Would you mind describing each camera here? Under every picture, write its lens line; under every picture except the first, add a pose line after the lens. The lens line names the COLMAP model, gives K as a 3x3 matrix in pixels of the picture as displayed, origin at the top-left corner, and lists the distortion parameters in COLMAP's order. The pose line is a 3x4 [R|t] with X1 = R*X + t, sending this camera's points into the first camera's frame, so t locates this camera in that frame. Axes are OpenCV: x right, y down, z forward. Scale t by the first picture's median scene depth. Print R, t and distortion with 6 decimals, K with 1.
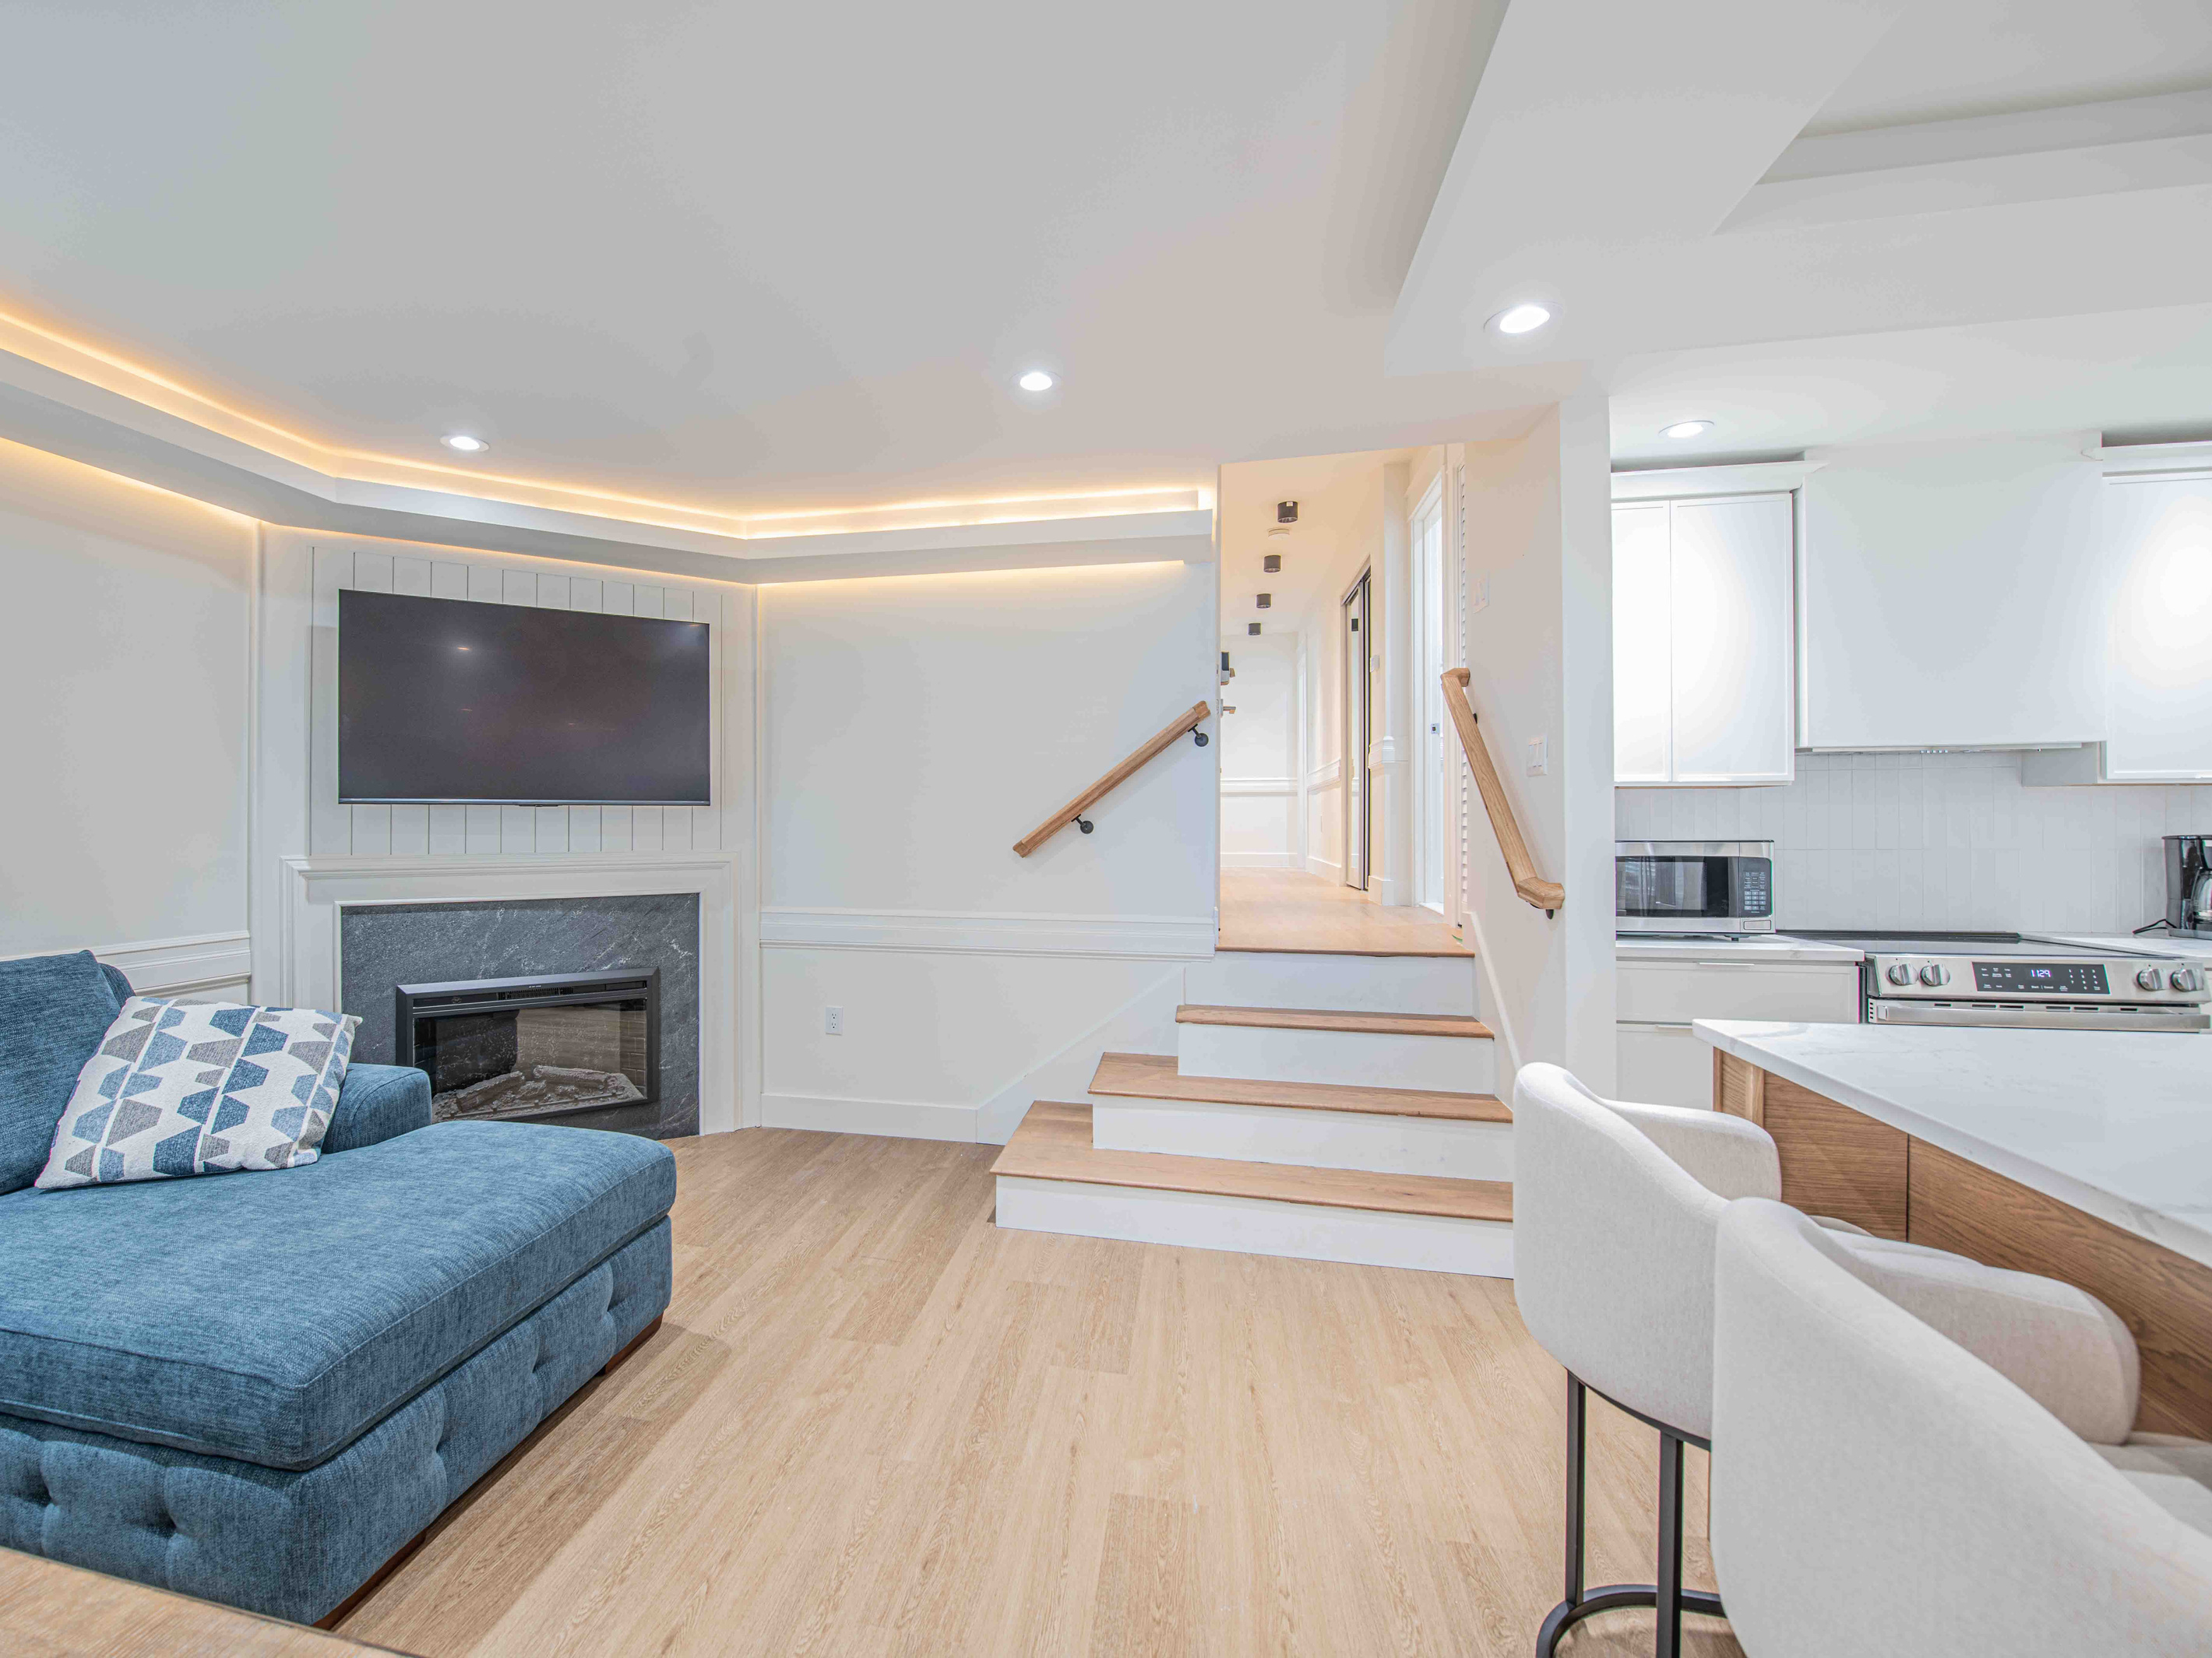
lens RADIAL K [[1002.7, 0, 964.5], [0, 1002.7, 823.1], [0, 0, 1]] dist [-0.017019, -0.000510]
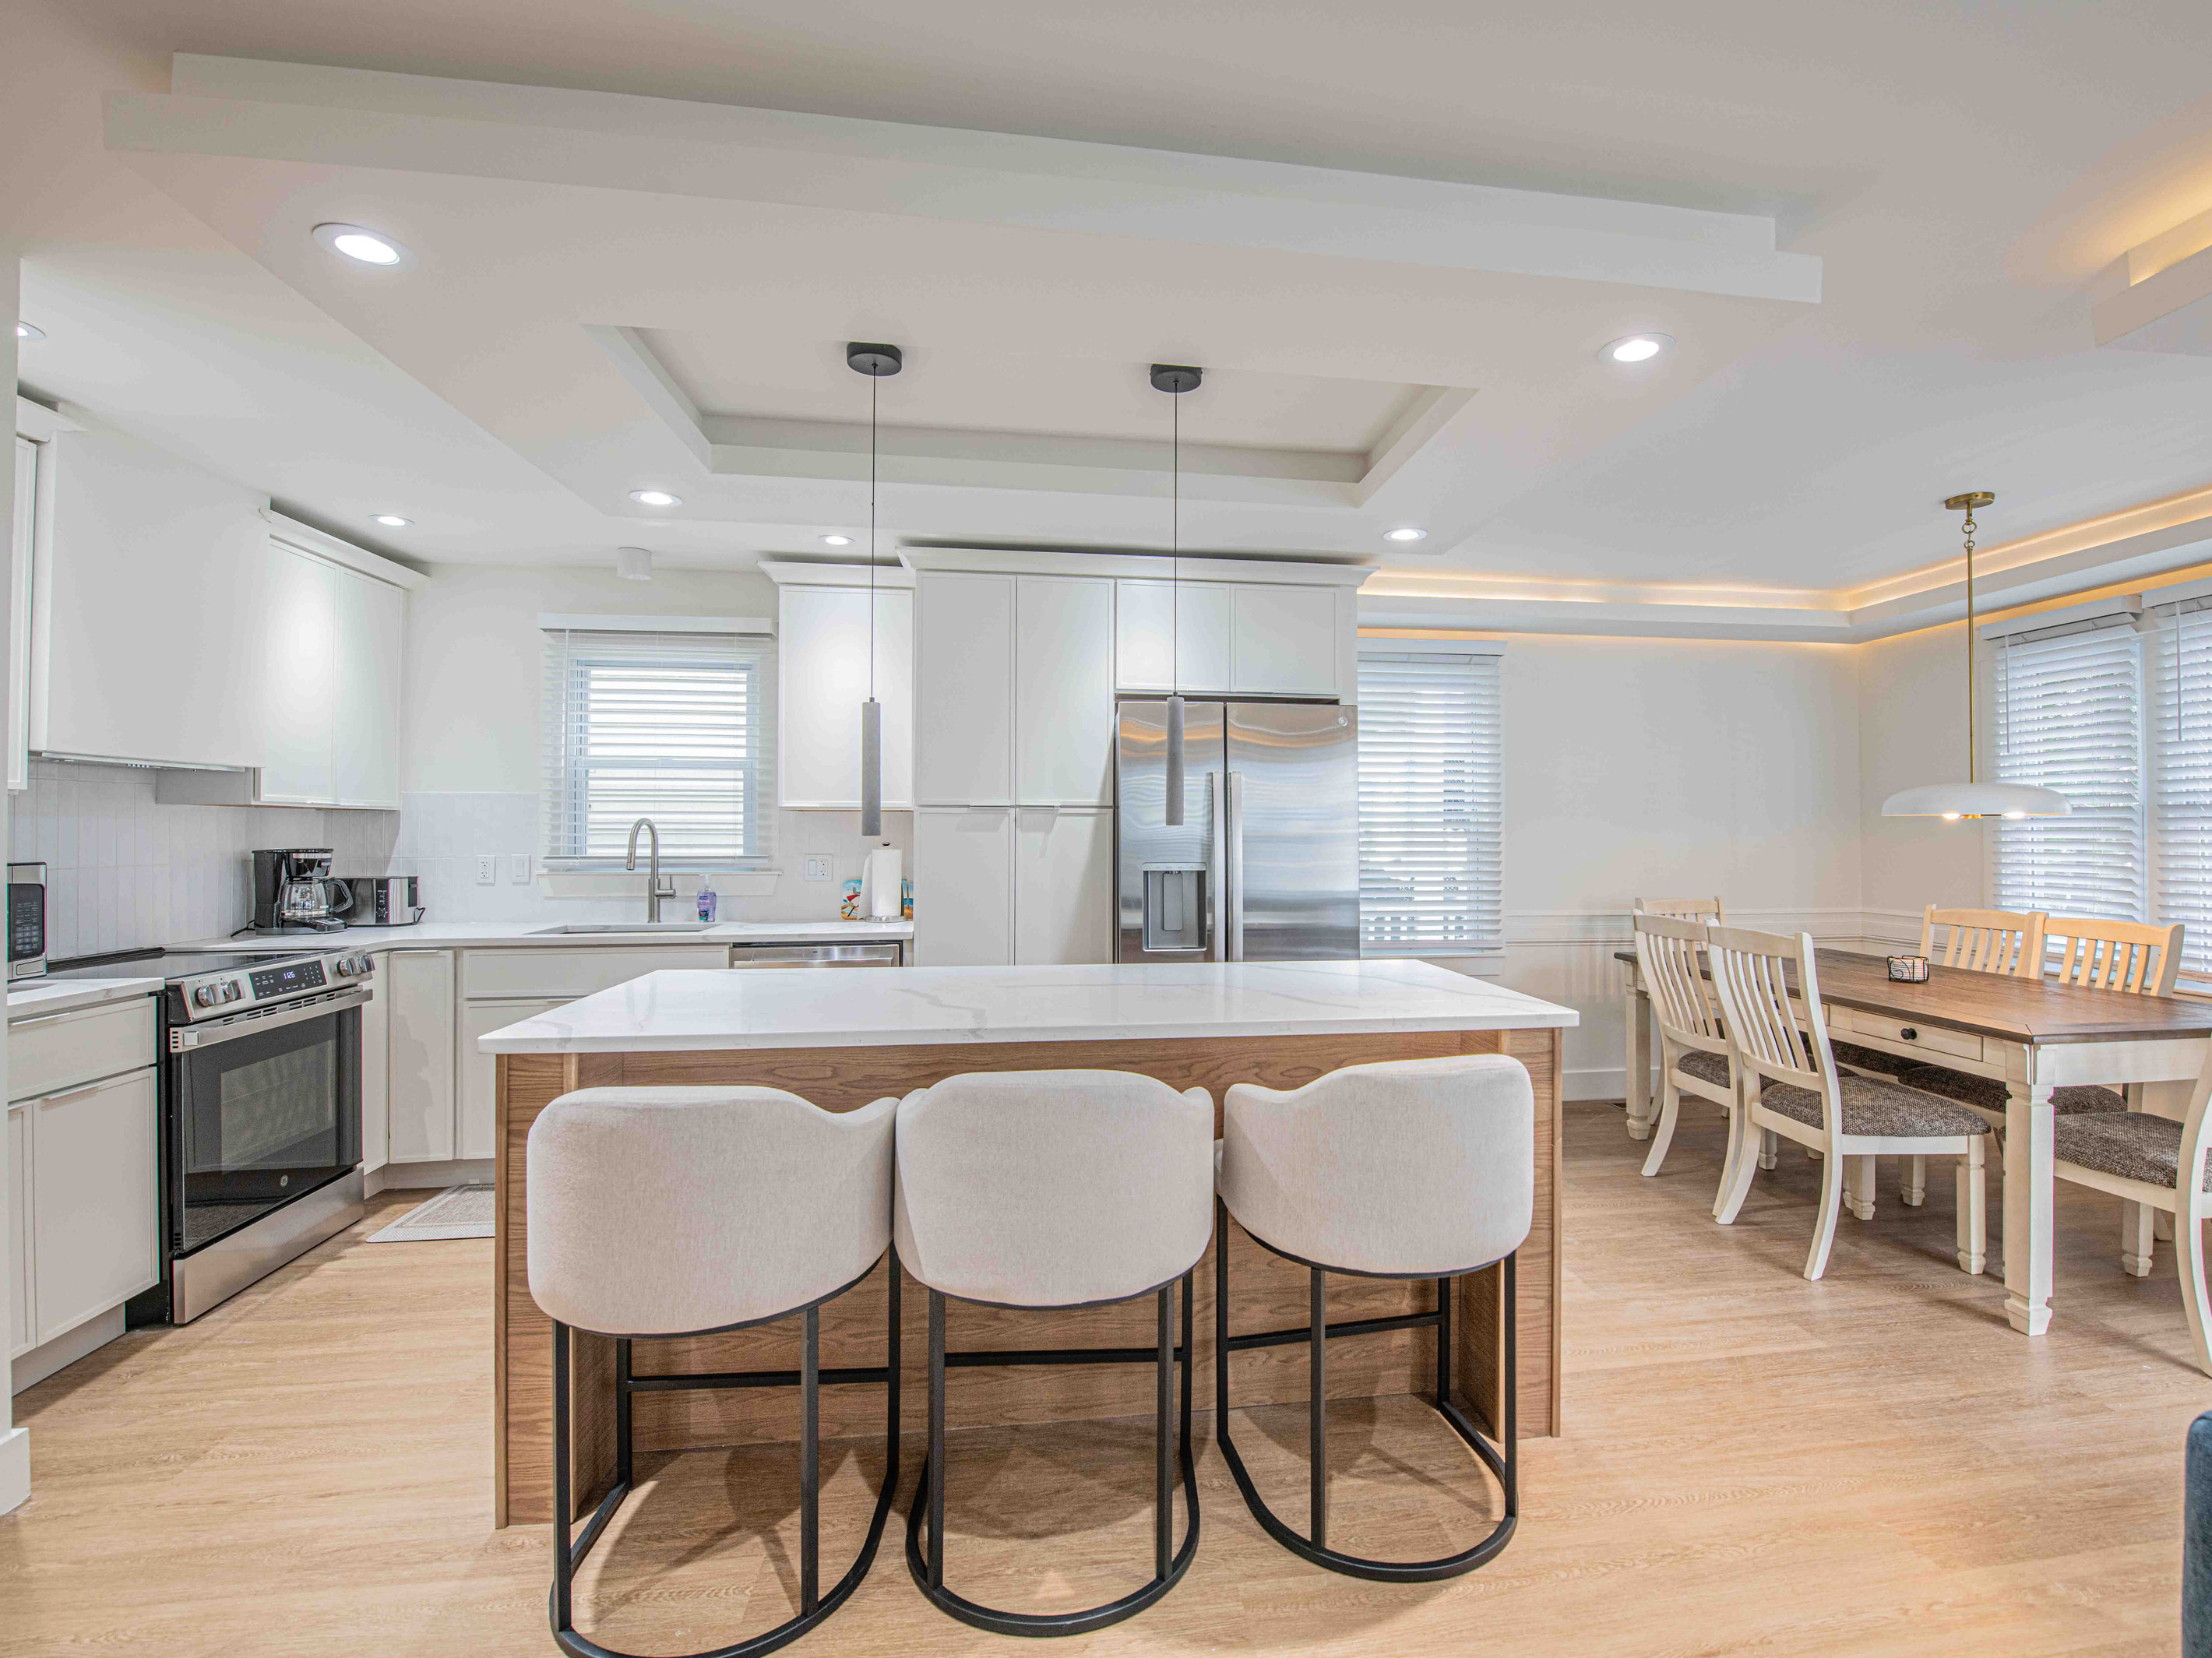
lens RADIAL K [[1004.7, 0, 1171.7], [0, 1004.7, 819.7], [0, 0, 1]] dist [-0.014323, -0.000586]
pose [[-0.366879, 0.014677, 0.930153, -0.289401], [-0.003765, 0.999844, -0.017262, -0.007471], [-0.930261, -0.009835, -0.366766, 0.426330]]
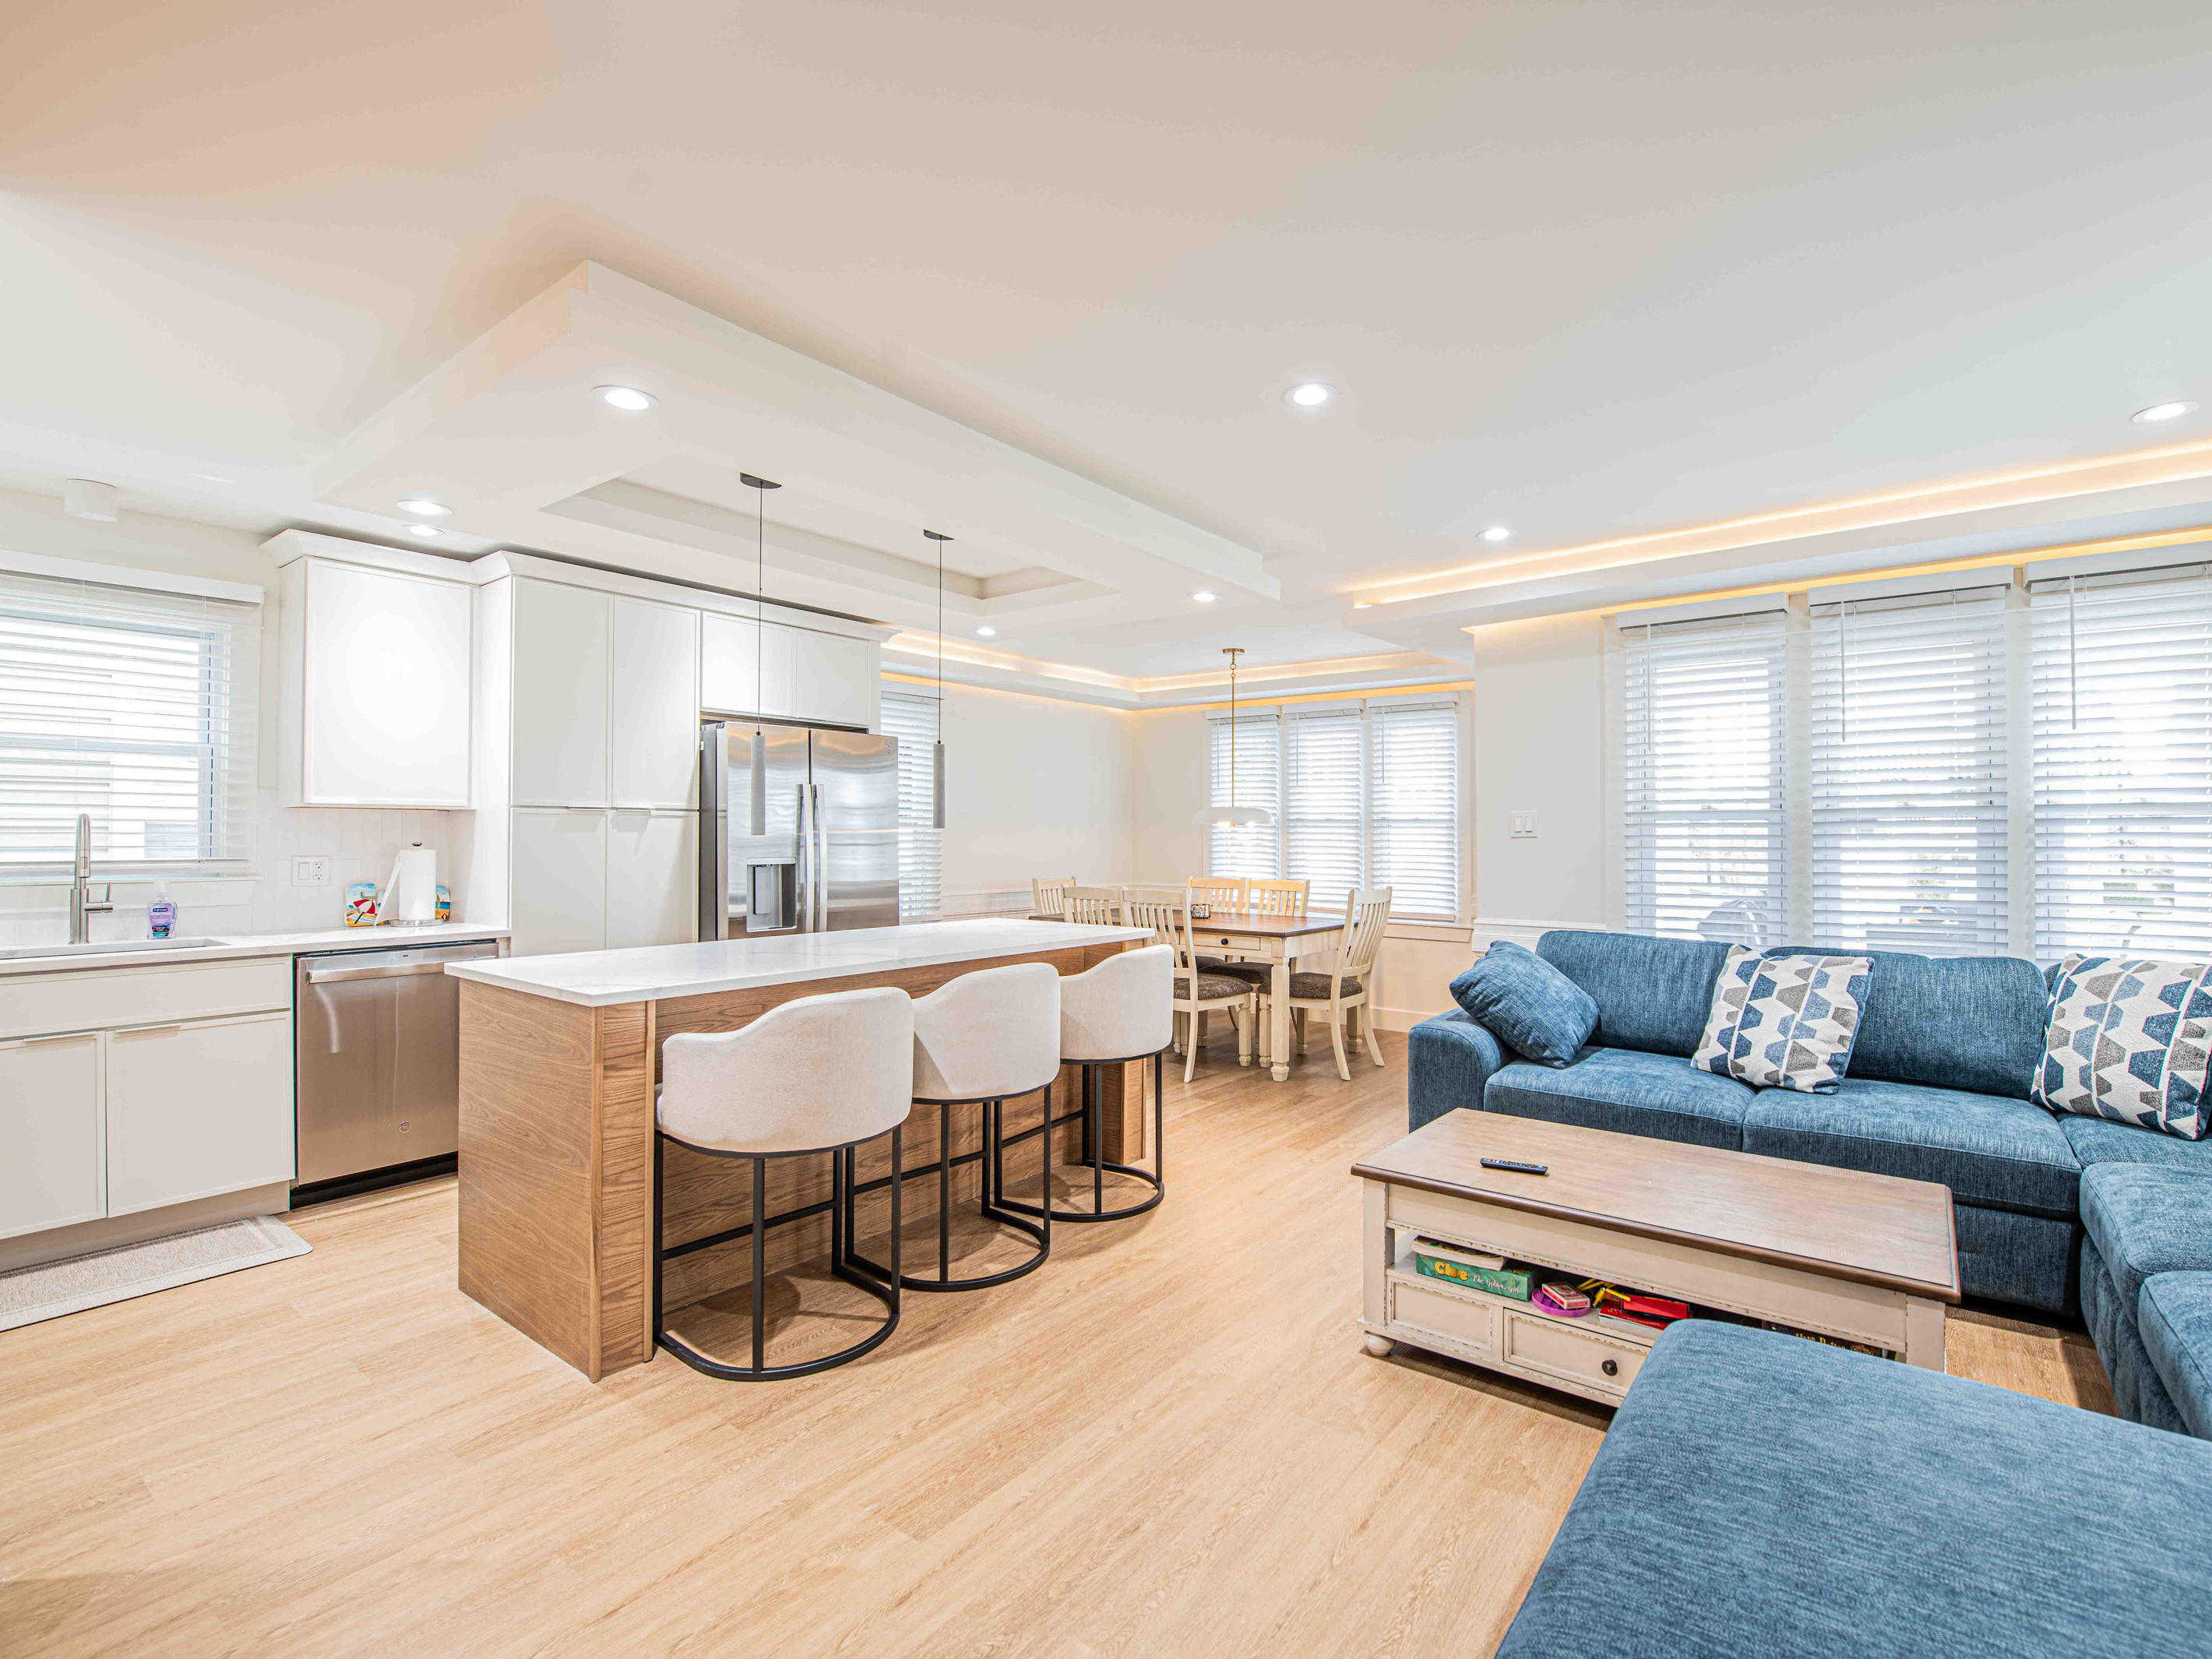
lens RADIAL K [[1030.3, 0, 1181.8], [0, 1030.3, 821.1], [0, 0, 1]] dist [-0.011849, -0.003797]
pose [[-0.922781, 0.005603, 0.385284, -0.297271], [-0.001270, 0.999845, -0.017582, -0.004124], [-0.385322, -0.016713, -0.922631, 1.157646]]
